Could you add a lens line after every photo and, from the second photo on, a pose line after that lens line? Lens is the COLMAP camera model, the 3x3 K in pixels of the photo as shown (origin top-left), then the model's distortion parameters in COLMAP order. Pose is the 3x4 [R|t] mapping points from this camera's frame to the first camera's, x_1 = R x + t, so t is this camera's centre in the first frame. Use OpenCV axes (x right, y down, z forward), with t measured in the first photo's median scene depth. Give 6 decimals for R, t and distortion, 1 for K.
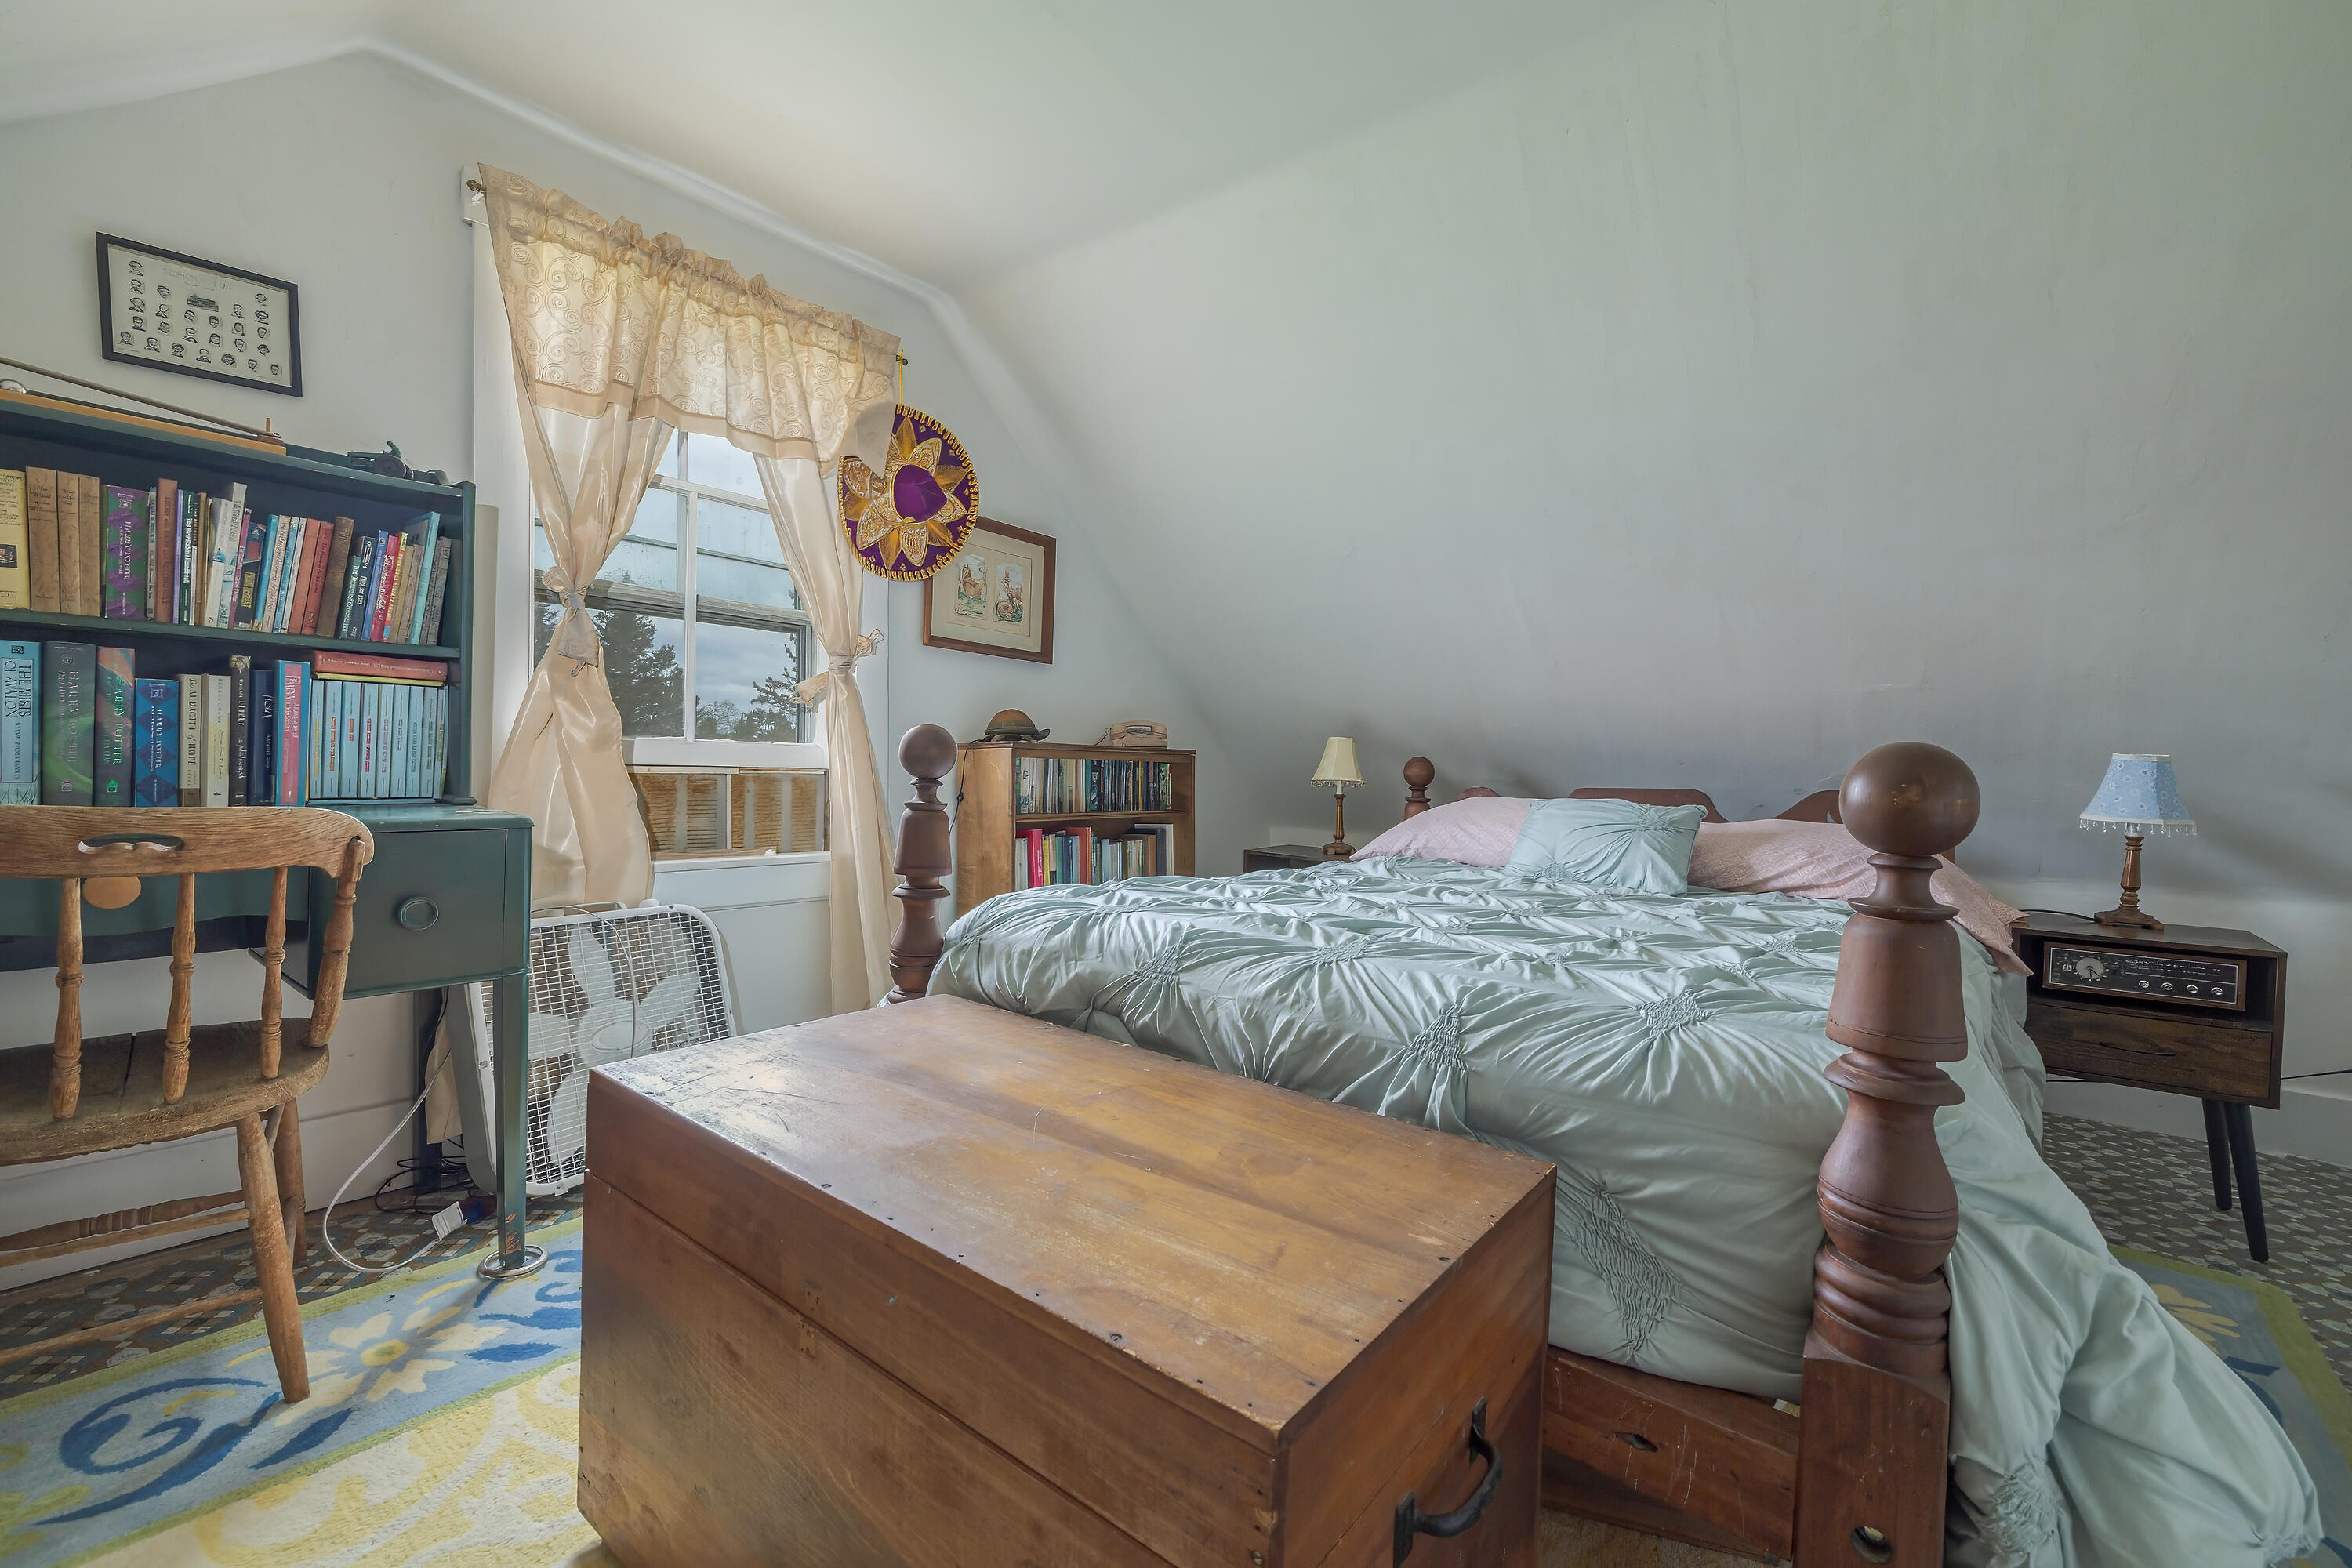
lens RADIAL K [[1000.3, 0, 1176.0], [0, 1000.3, 784.0], [0, 0, 1]] dist [-0.008680, 0.000298]
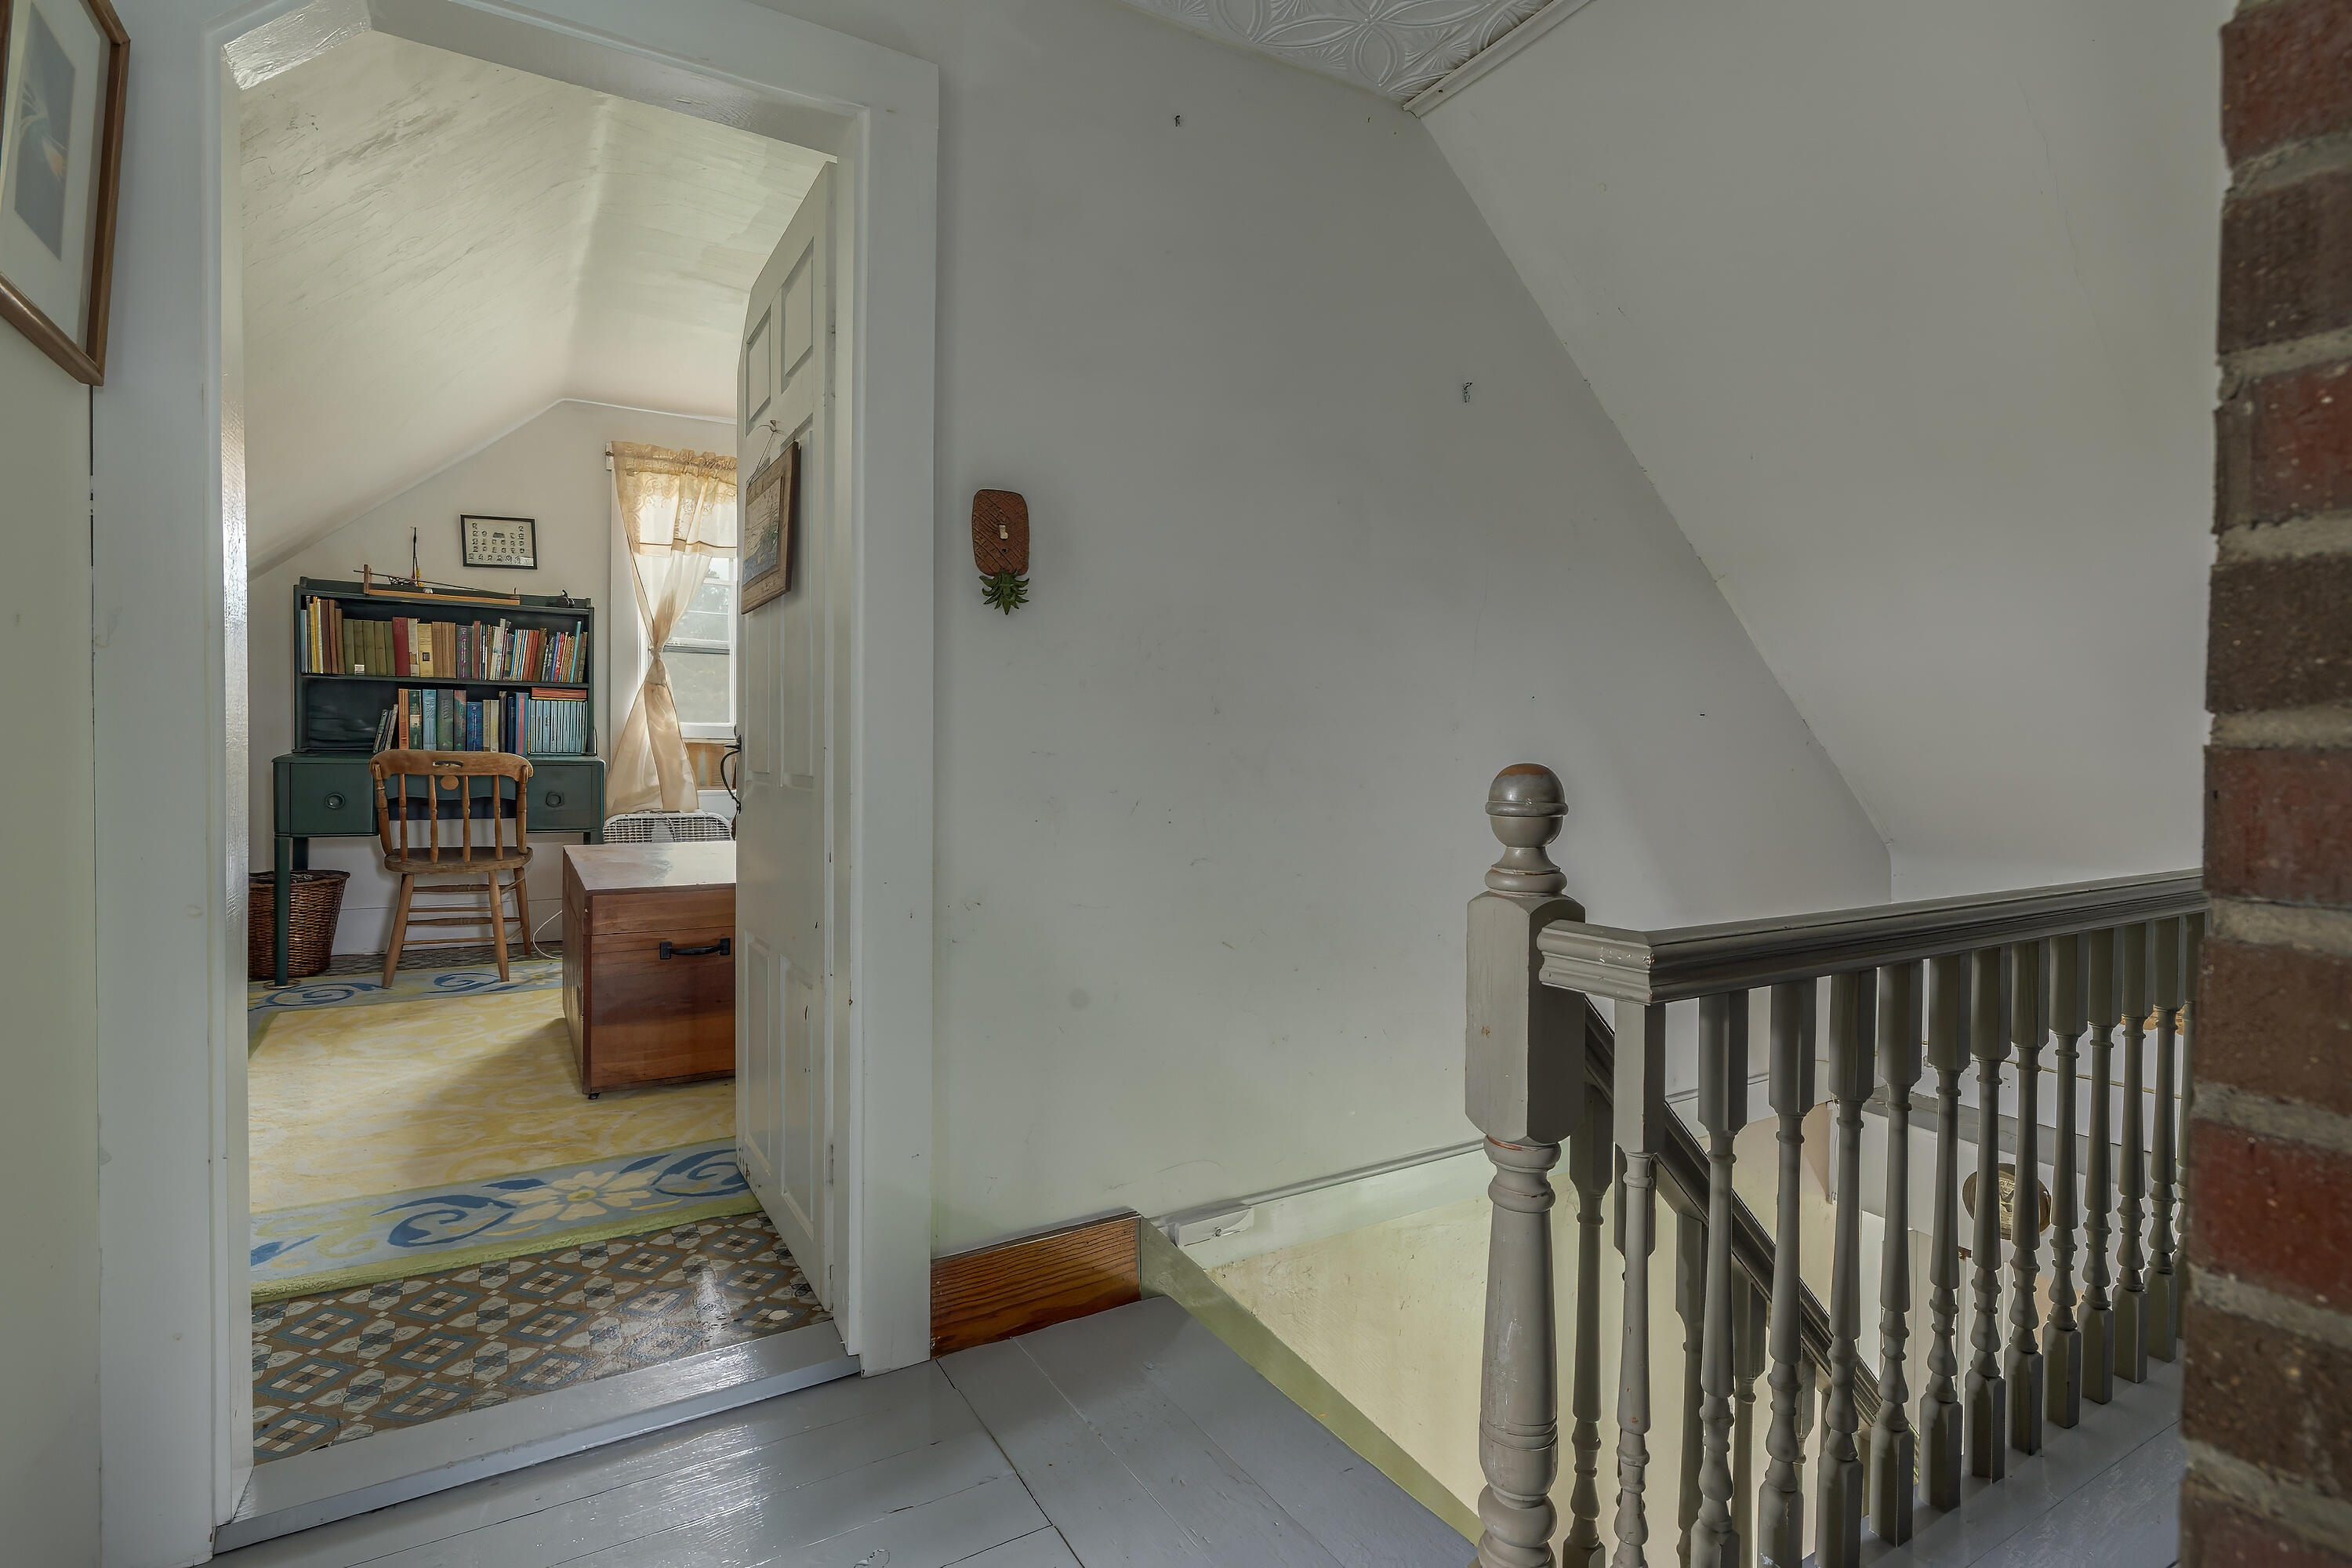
lens RADIAL K [[1145.9, 0, 1176.0], [0, 1145.9, 784.0], [0, 0, 1]] dist [0.000201, 0.000029]
pose [[0.929467, 0.012232, -0.368703, 1.532564], [-0.006969, 0.999854, 0.015604, 0.038306], [0.368841, -0.011934, 0.929416, -0.937732]]
